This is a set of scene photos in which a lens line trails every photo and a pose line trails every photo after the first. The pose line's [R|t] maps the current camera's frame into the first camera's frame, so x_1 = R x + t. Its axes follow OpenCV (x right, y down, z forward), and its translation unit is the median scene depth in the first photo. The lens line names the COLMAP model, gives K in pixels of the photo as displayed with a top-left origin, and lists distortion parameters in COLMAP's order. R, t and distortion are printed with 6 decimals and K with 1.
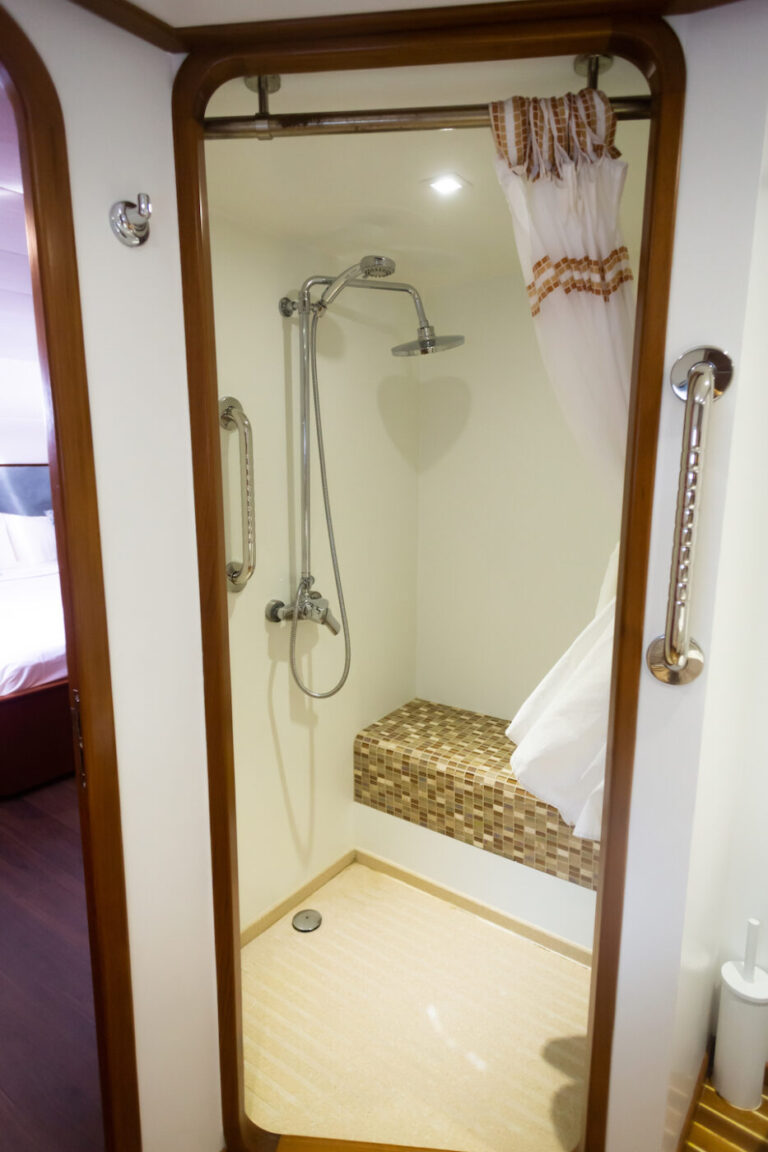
lens RADIAL K [[654.1, 0, 379.2], [0, 654.1, 578.6], [0, 0, 1]] dist [-0.008643, 0.003186]
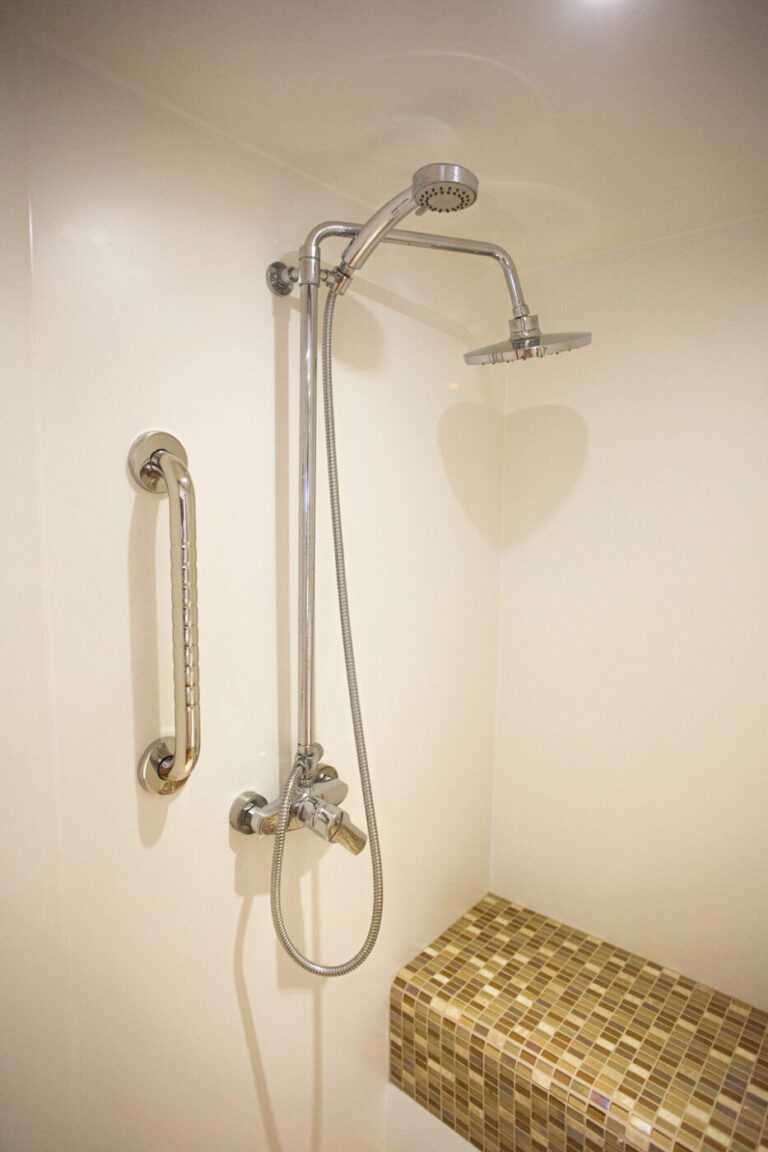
lens RADIAL K [[654.1, 0, 386.4], [0, 654.1, 572.7], [0, 0, 1]] dist [-0.008643, 0.003186]
pose [[0.997307, 0.015213, -0.071739, -0.004643], [-0.020986, 0.996540, -0.080418, -0.097276], [0.070267, 0.081707, 0.994176, 0.384925]]
